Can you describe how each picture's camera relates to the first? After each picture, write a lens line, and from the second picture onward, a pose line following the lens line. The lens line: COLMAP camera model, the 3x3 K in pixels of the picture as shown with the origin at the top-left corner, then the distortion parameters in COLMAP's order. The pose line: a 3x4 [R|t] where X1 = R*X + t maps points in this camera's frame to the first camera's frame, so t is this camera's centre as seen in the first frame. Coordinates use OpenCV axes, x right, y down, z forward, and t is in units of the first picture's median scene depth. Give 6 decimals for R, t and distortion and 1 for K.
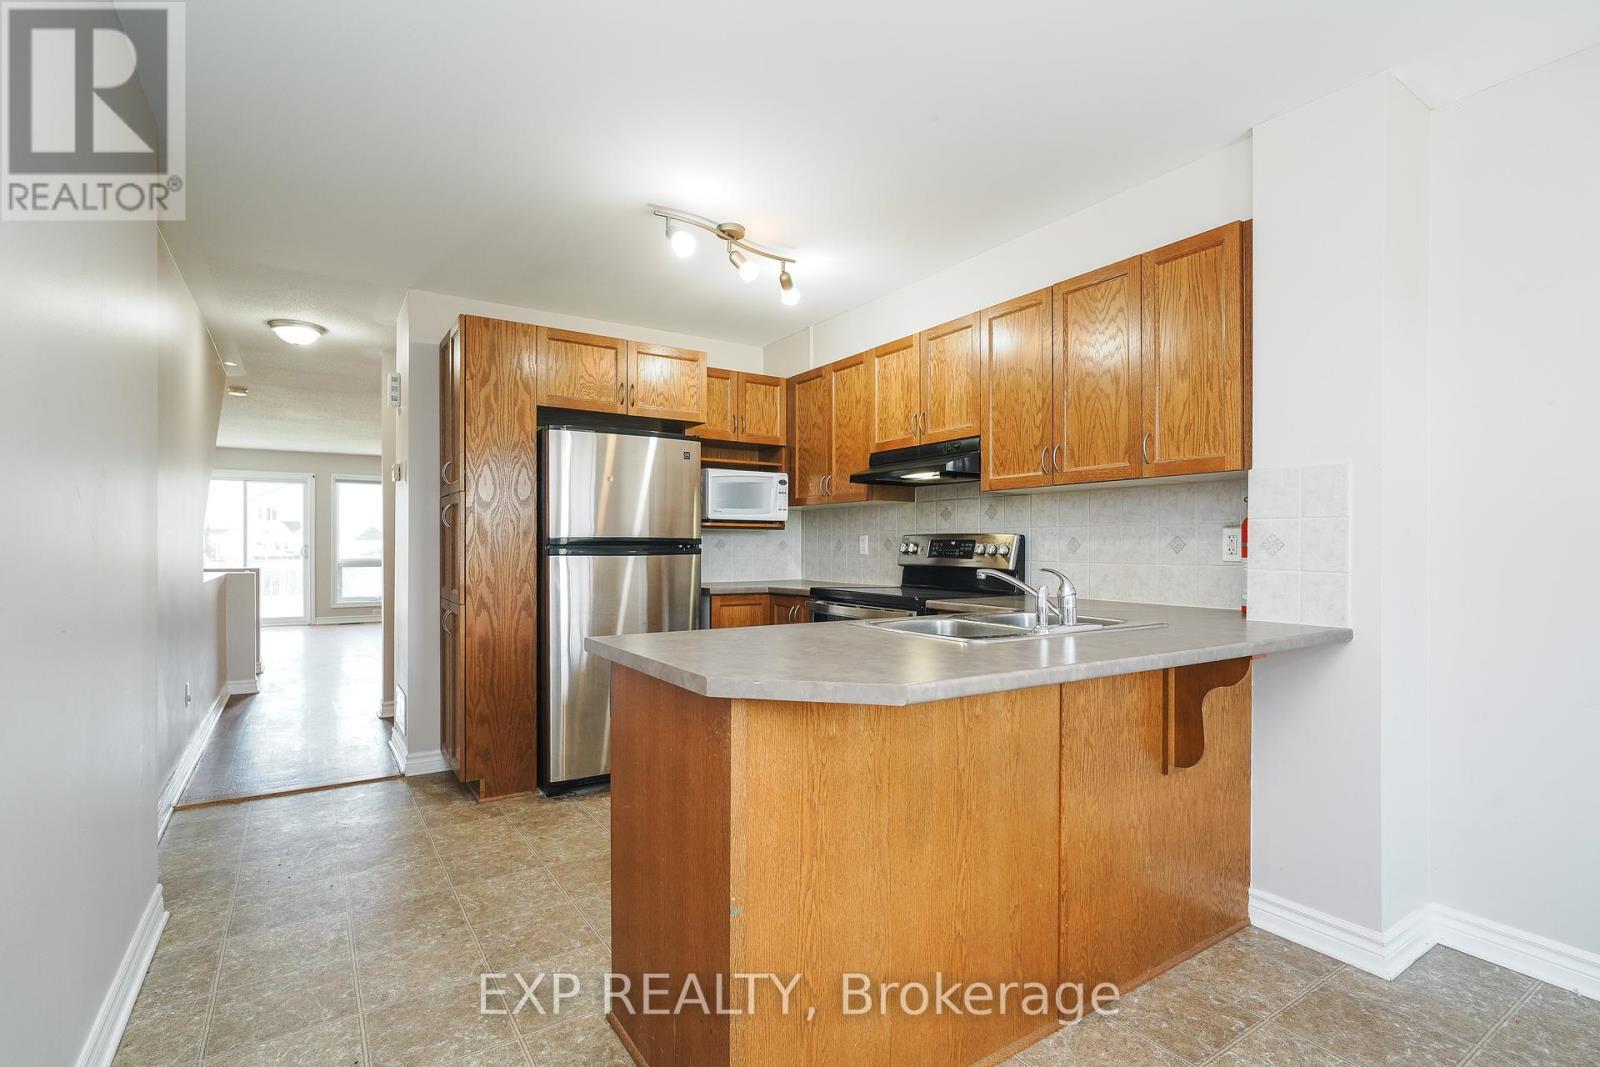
lens RADIAL K [[749.6, 0, 797.5], [0, 749.6, 541.8], [0, 0, 1]] dist [0.018380, 0.001025]
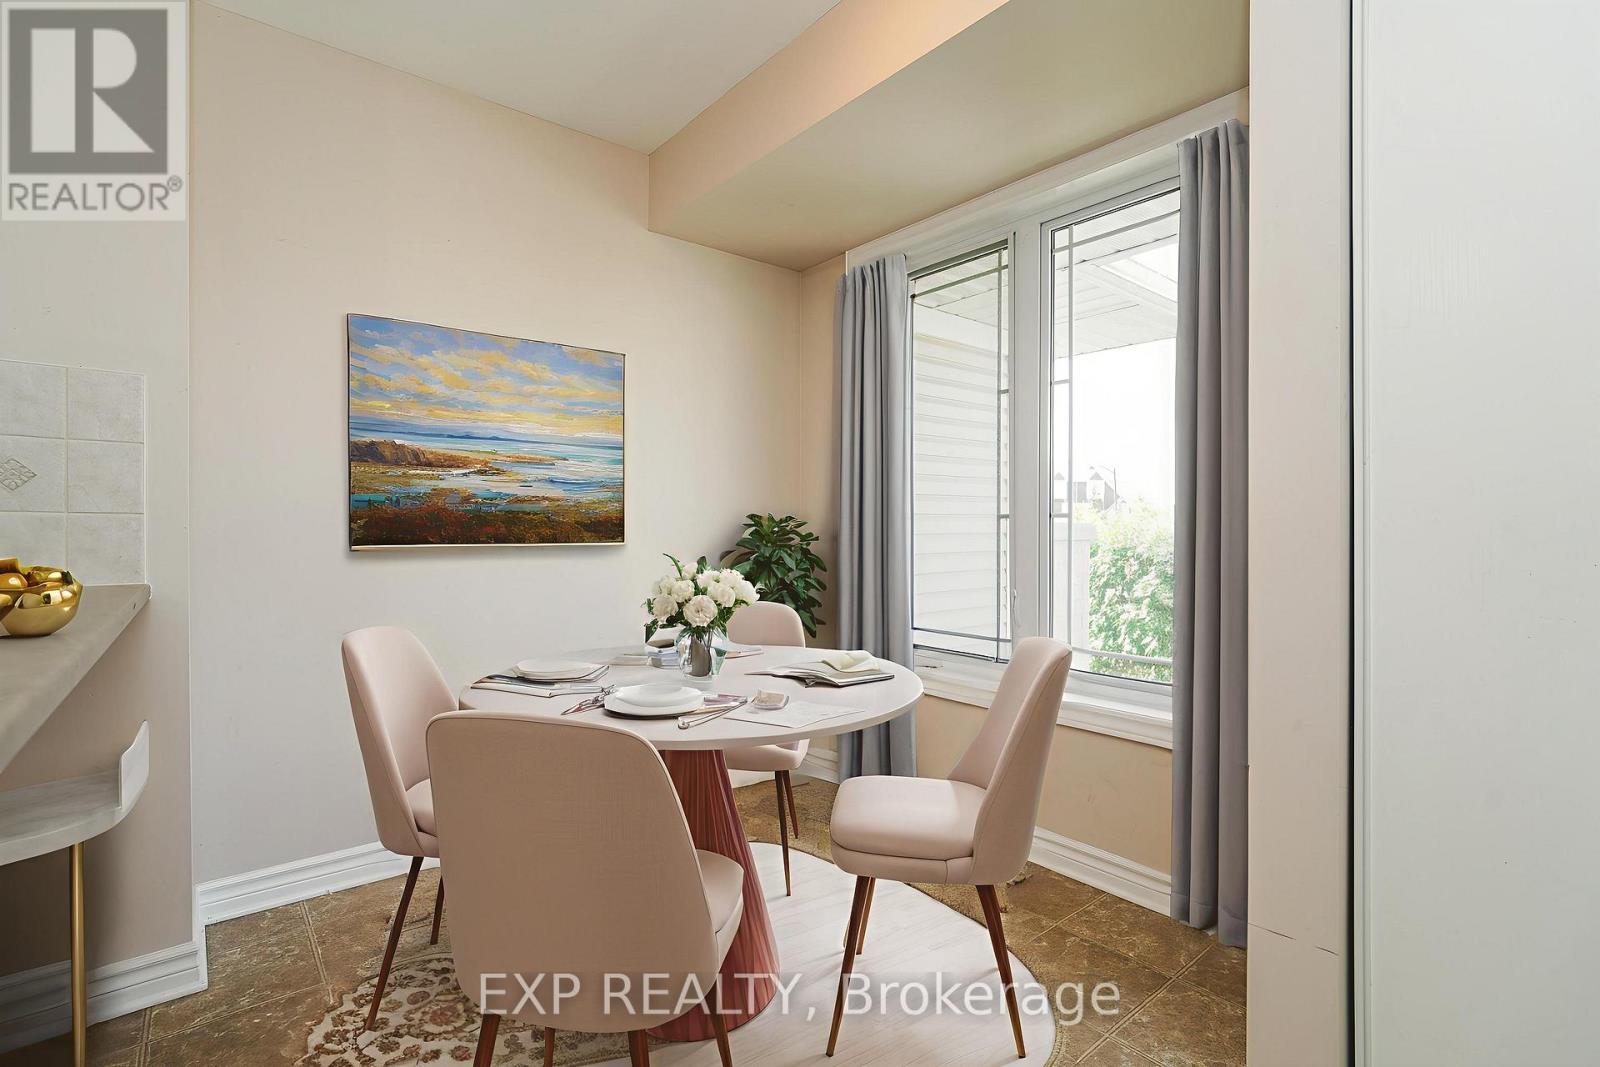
lens RADIAL K [[749.6, 0, 792.4], [0, 749.6, 533.7], [0, 0, 1]] dist [0.018380, 0.001025]
pose [[-0.086737, -0.005817, 0.996214, -0.097407], [-0.008618, 0.999950, 0.005089, 0.040339], [-0.996194, -0.008144, -0.086782, 0.314286]]
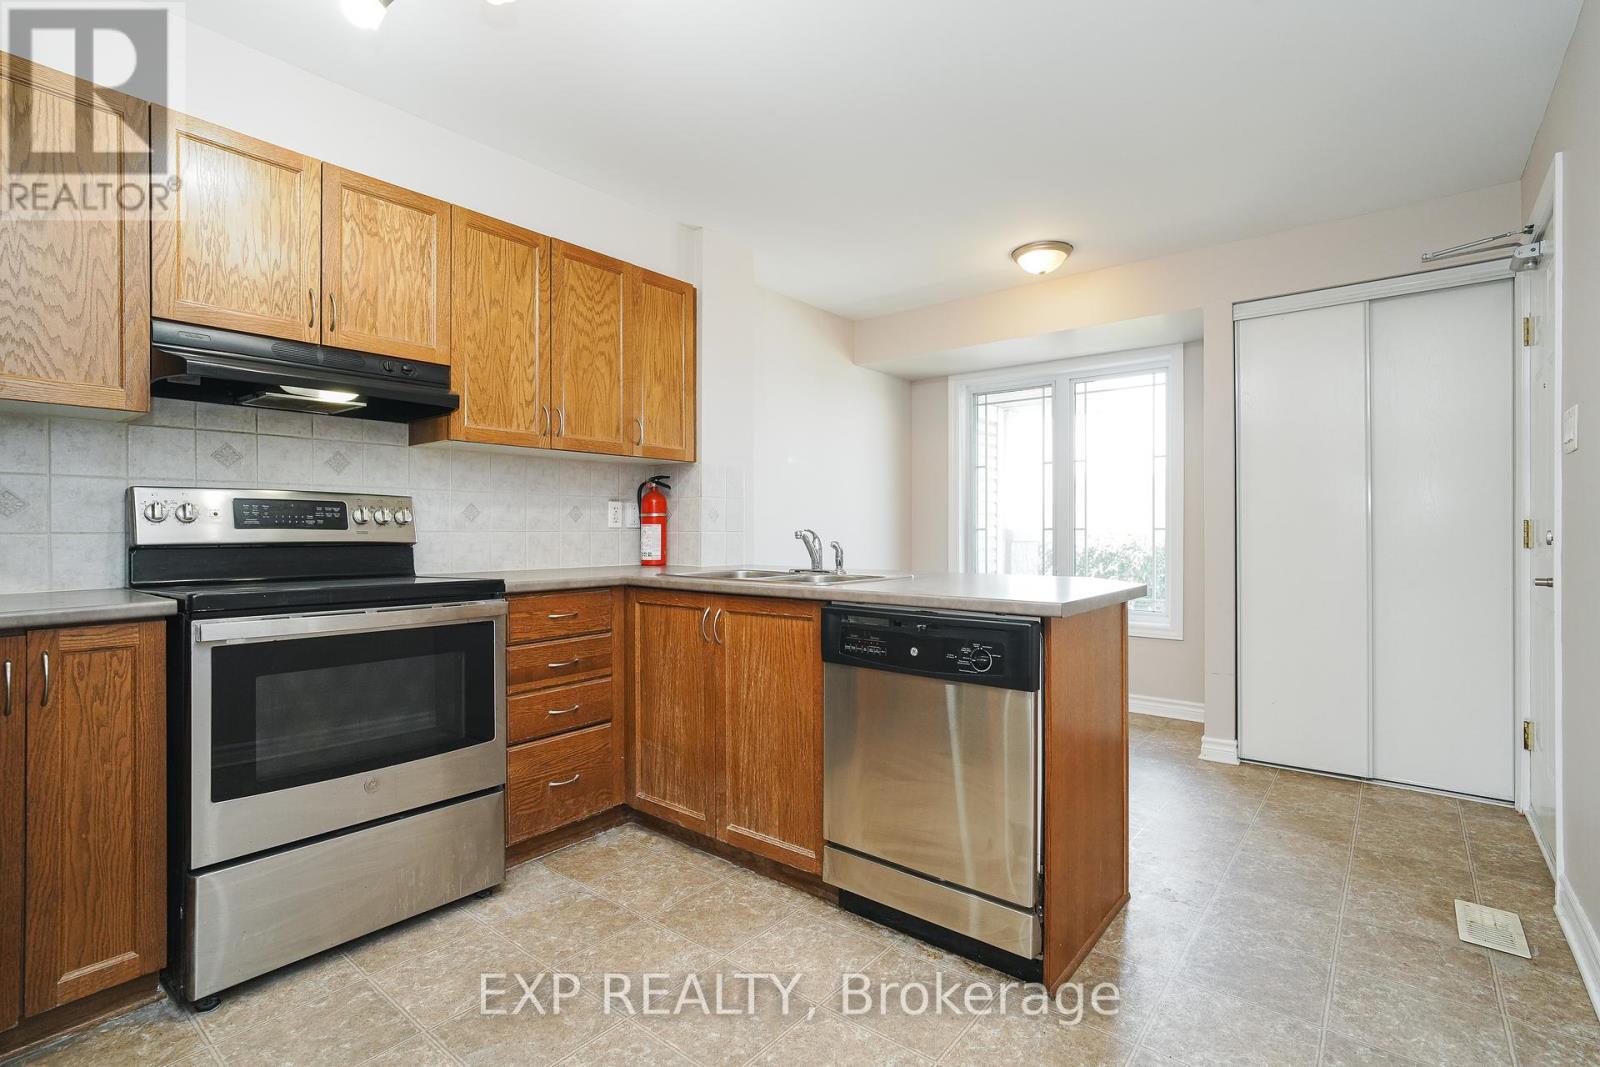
lens RADIAL K [[749.6, 0, 803.9], [0, 749.6, 529.5], [0, 0, 1]] dist [0.018380, 0.001025]
pose [[-0.297671, -0.003719, 0.954661, -0.717500], [-0.009065, 0.999958, 0.001069, 0.024308], [-0.954625, -0.008335, -0.297692, 1.063203]]
